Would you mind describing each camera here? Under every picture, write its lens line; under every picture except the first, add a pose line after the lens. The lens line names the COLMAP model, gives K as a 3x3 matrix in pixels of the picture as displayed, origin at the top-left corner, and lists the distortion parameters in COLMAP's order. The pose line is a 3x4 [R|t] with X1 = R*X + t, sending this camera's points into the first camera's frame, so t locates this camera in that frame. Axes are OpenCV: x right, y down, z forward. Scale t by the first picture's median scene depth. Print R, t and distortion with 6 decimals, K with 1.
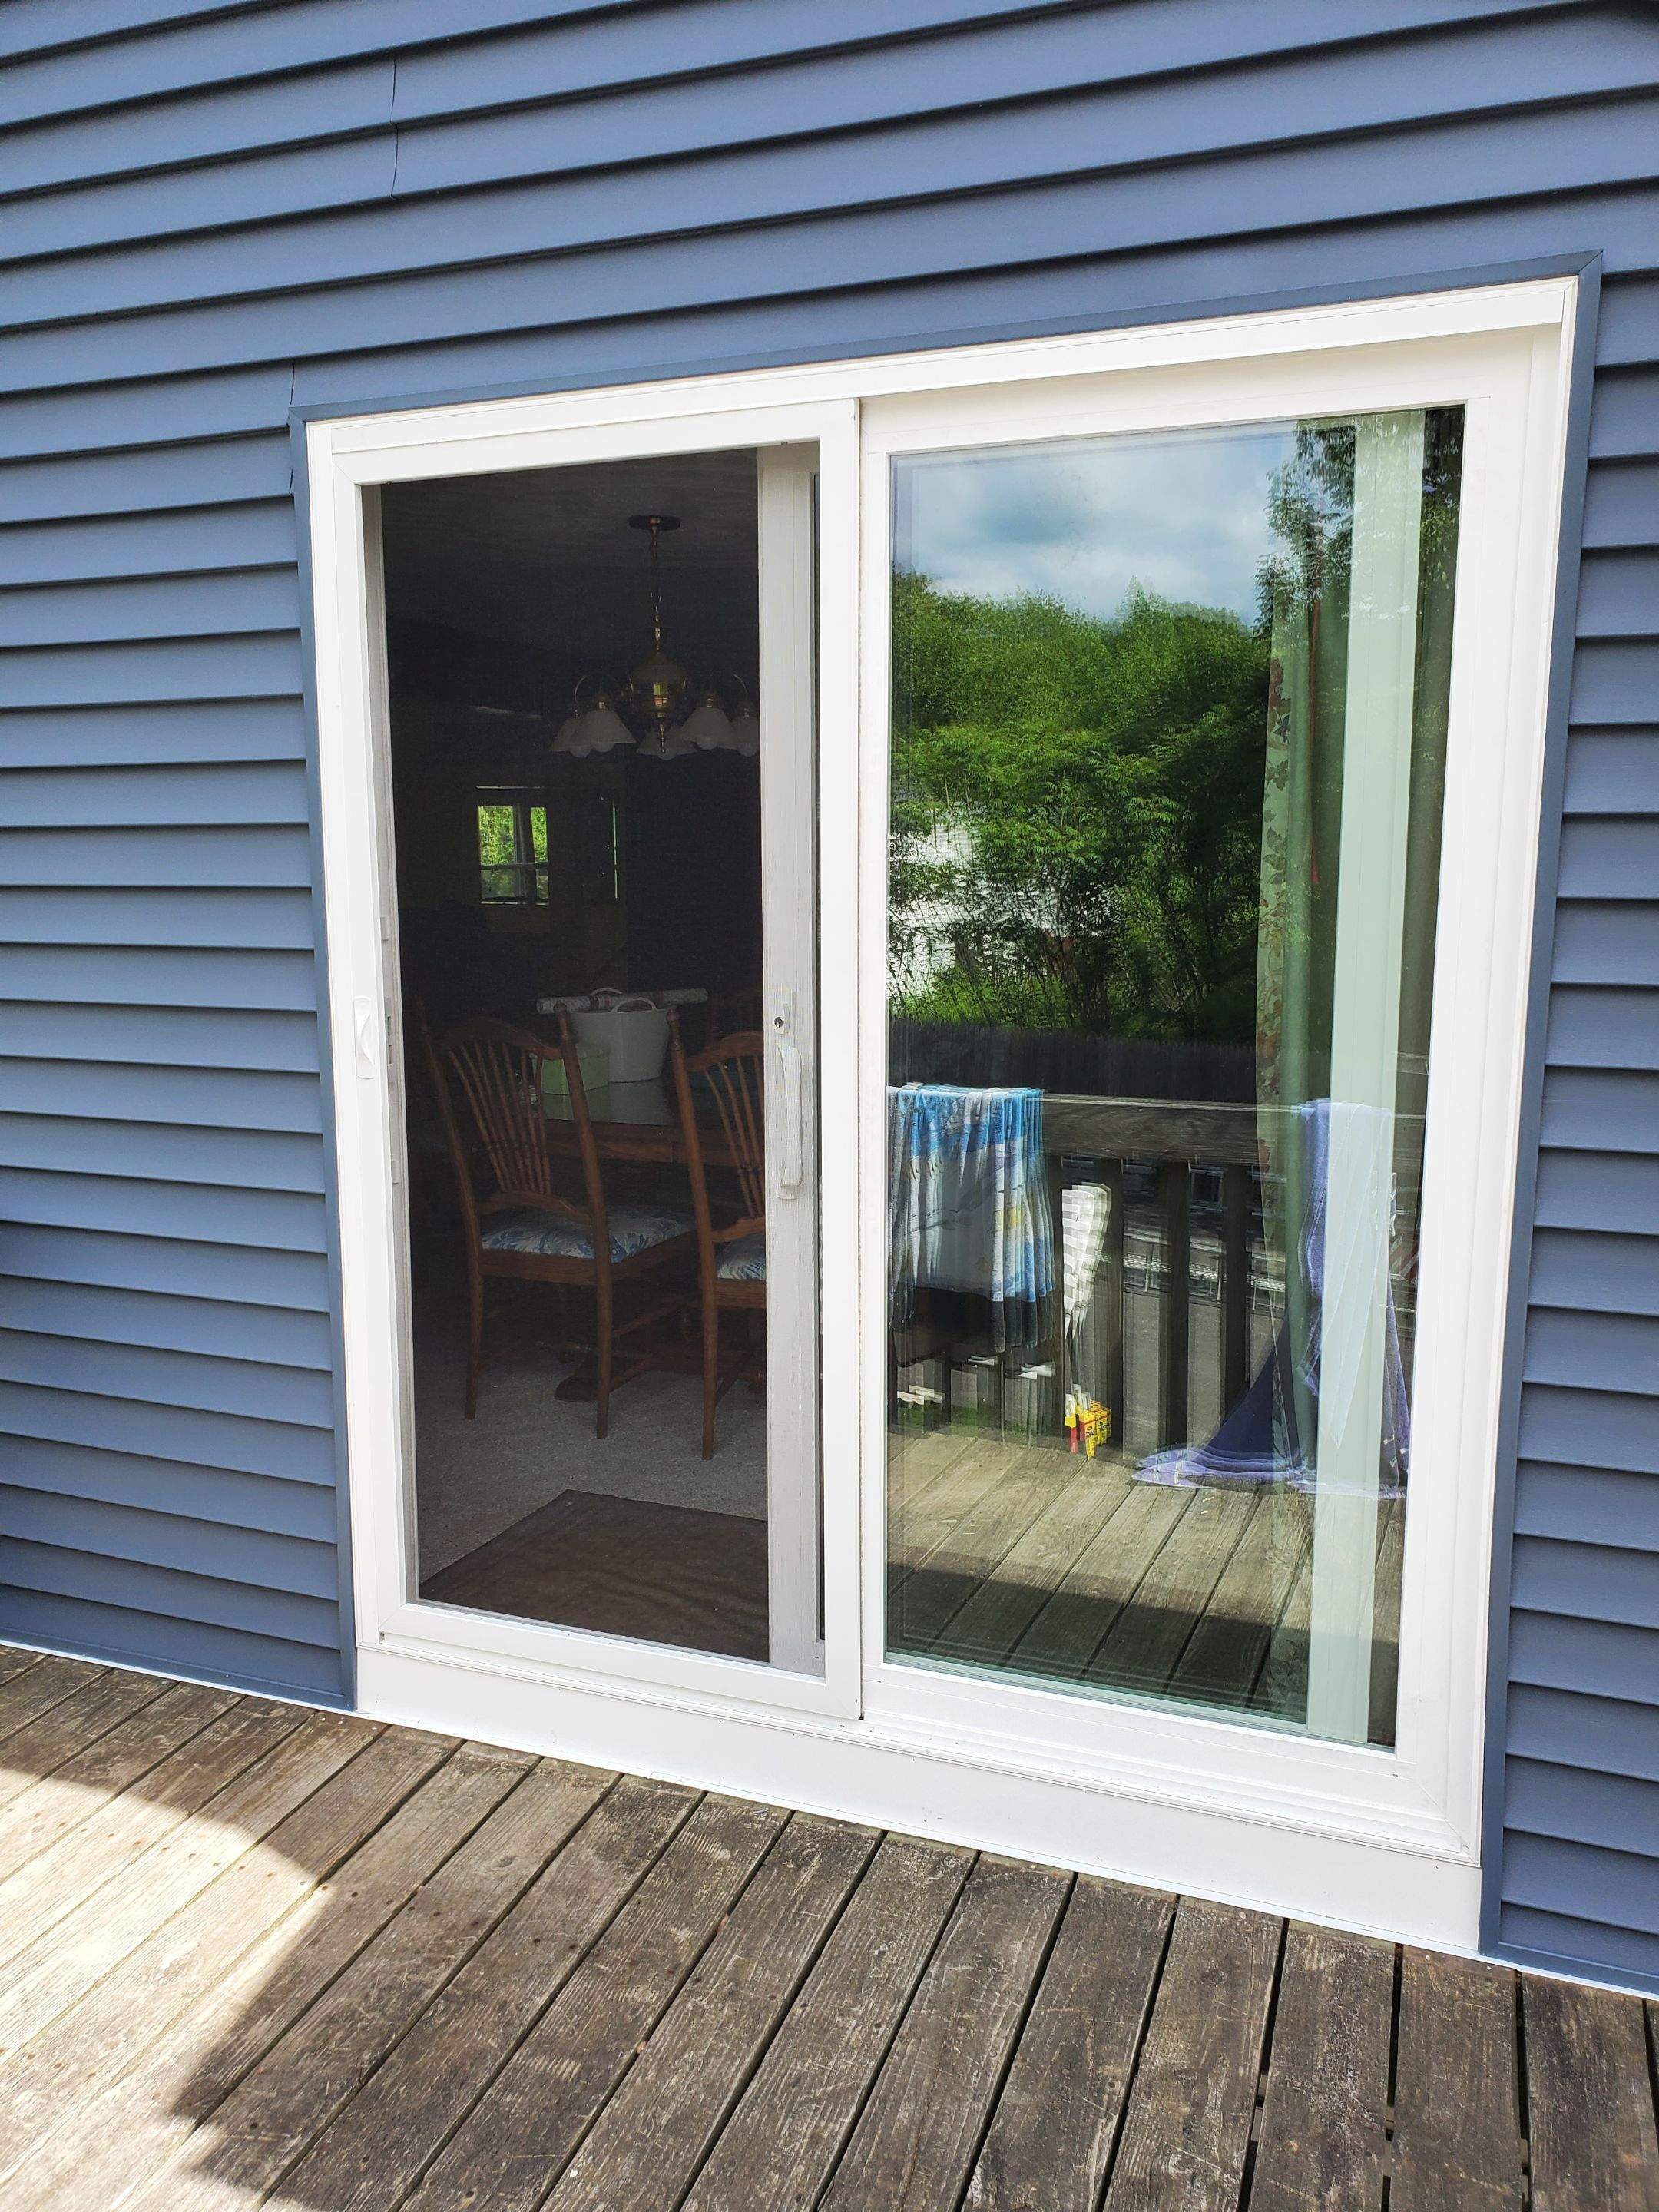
lens RADIAL K [[1775.6, 0, 829.5], [0, 1775.6, 1106.0], [0, 0, 1]] dist [0.002951, 0.001437]
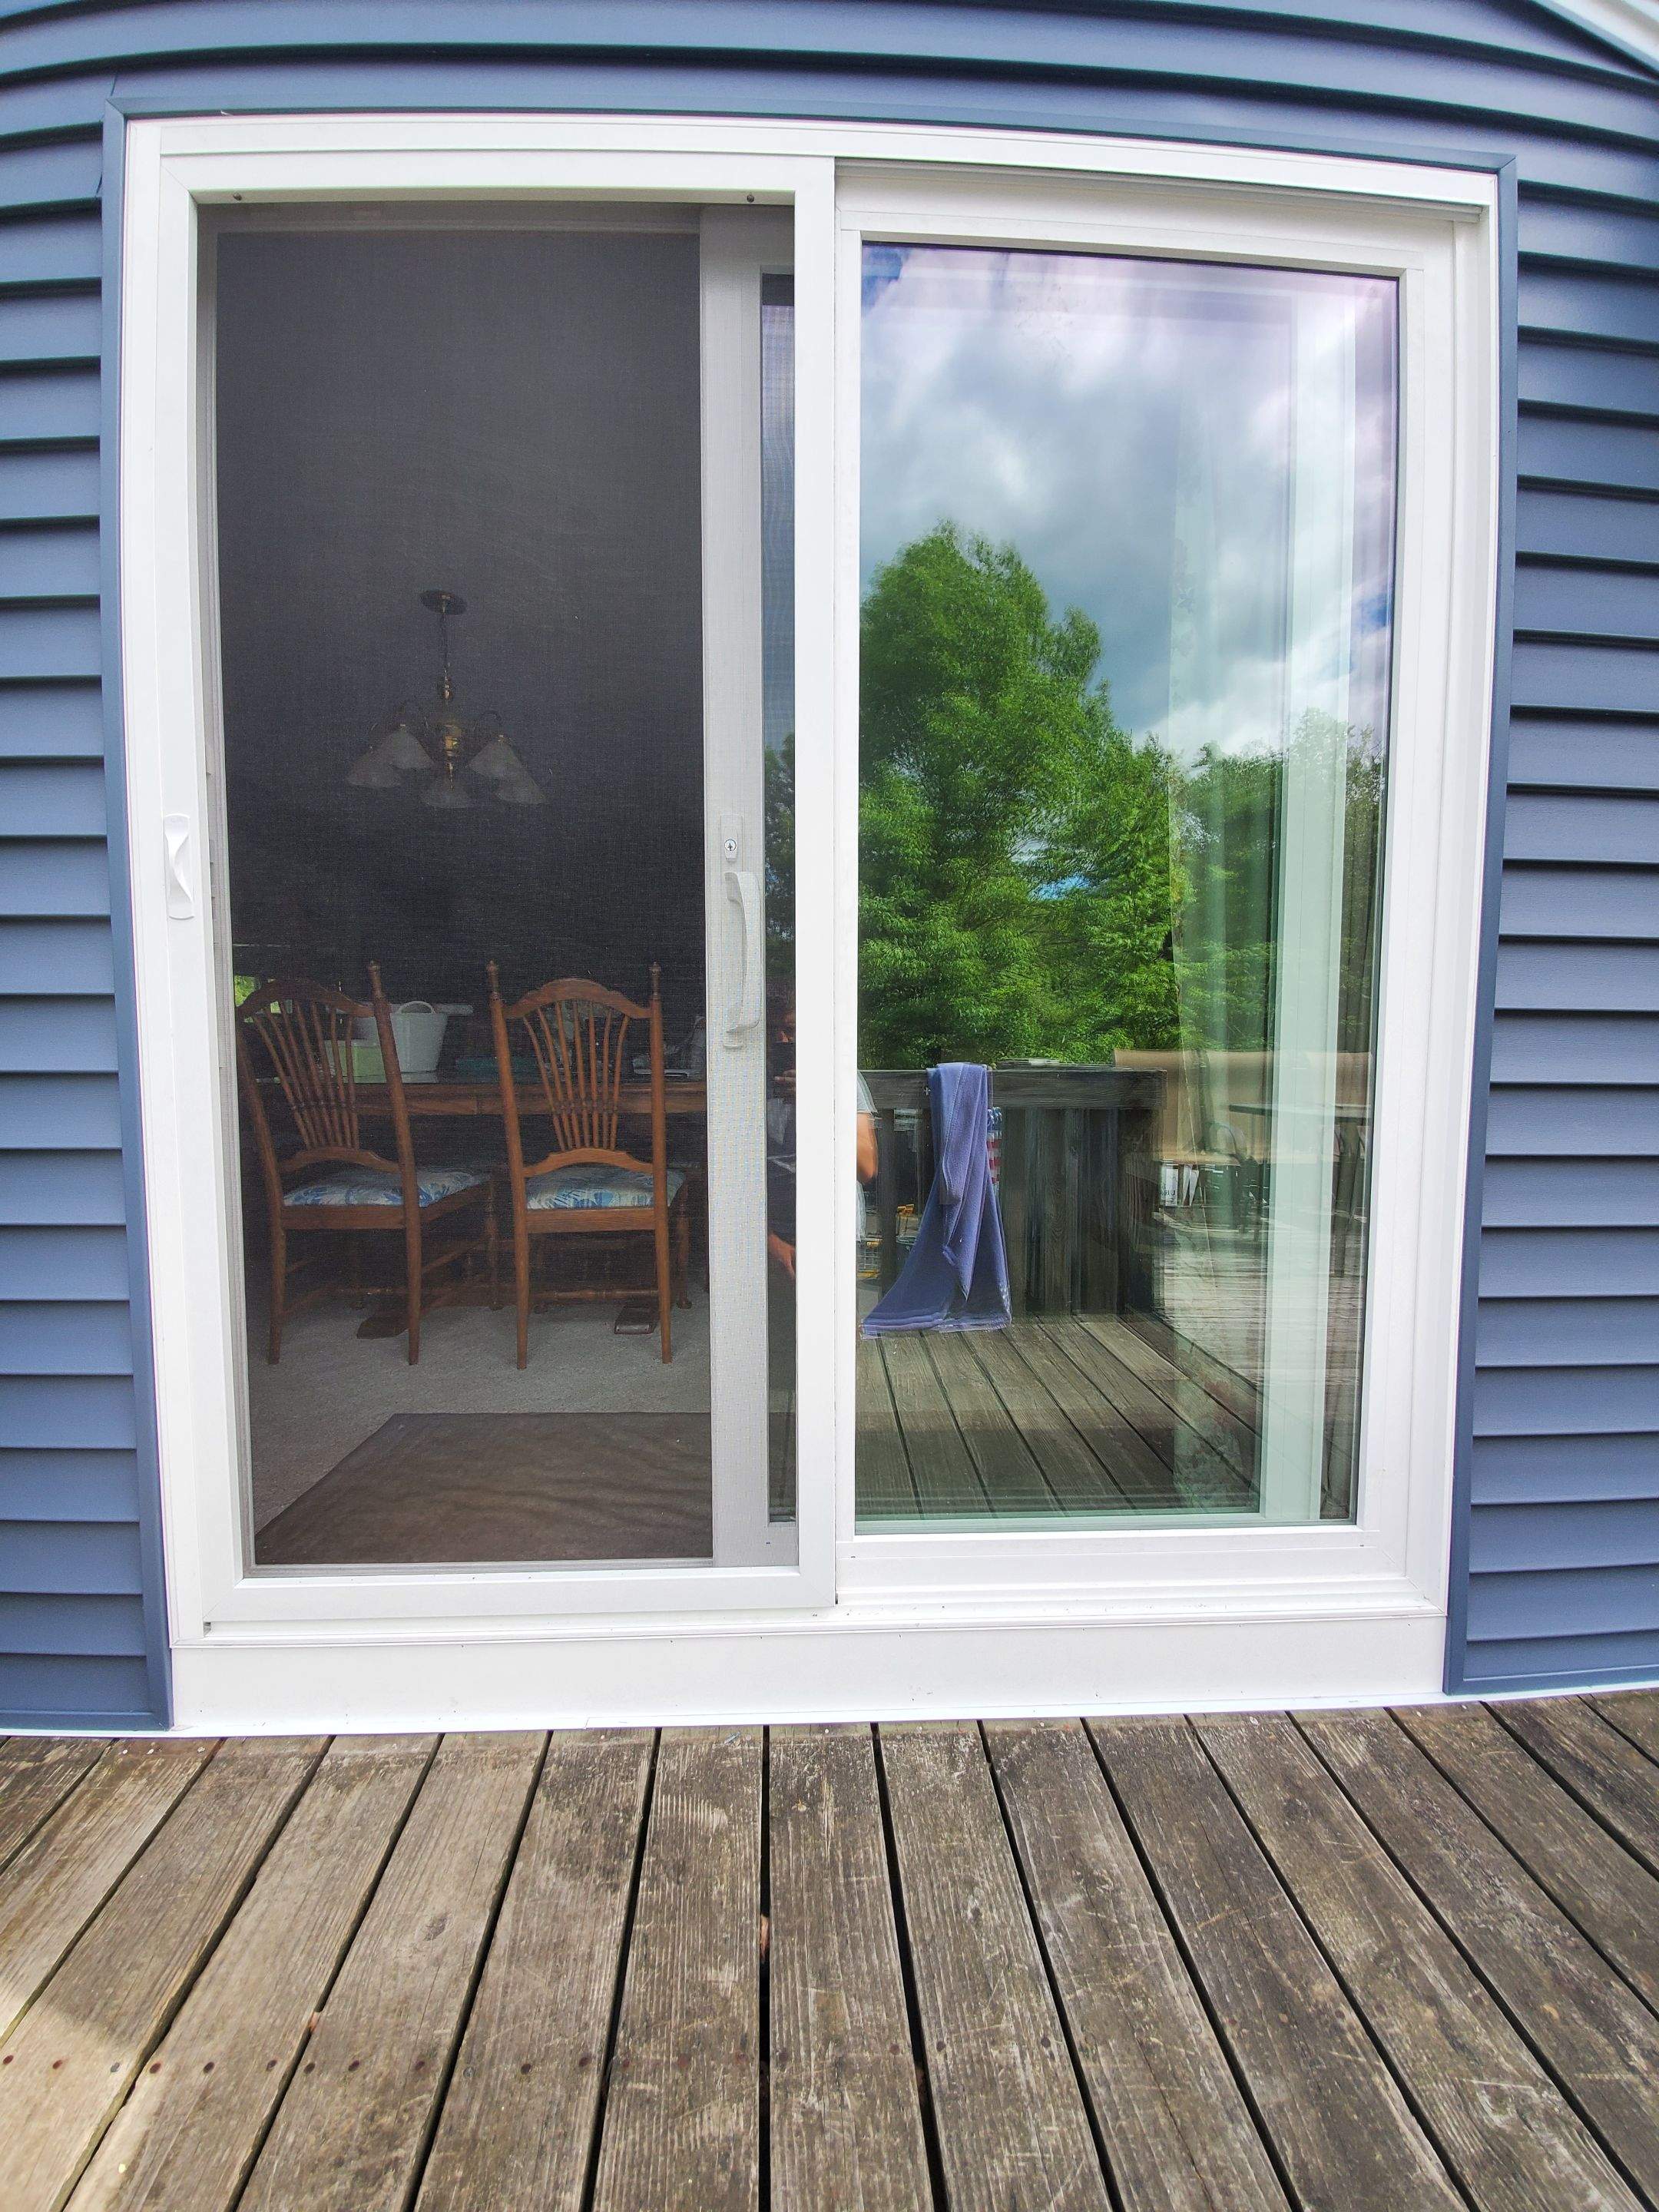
lens RADIAL K [[882.4, 0, 829.5], [0, 882.4, 1106.0], [0, 0, 1]] dist [0.010033, -0.018470]
pose [[0.914744, -0.024310, 0.403303, -0.166259], [0.056624, 0.996050, -0.068392, 0.118452], [-0.400048, 0.085397, 0.912507, 0.562655]]
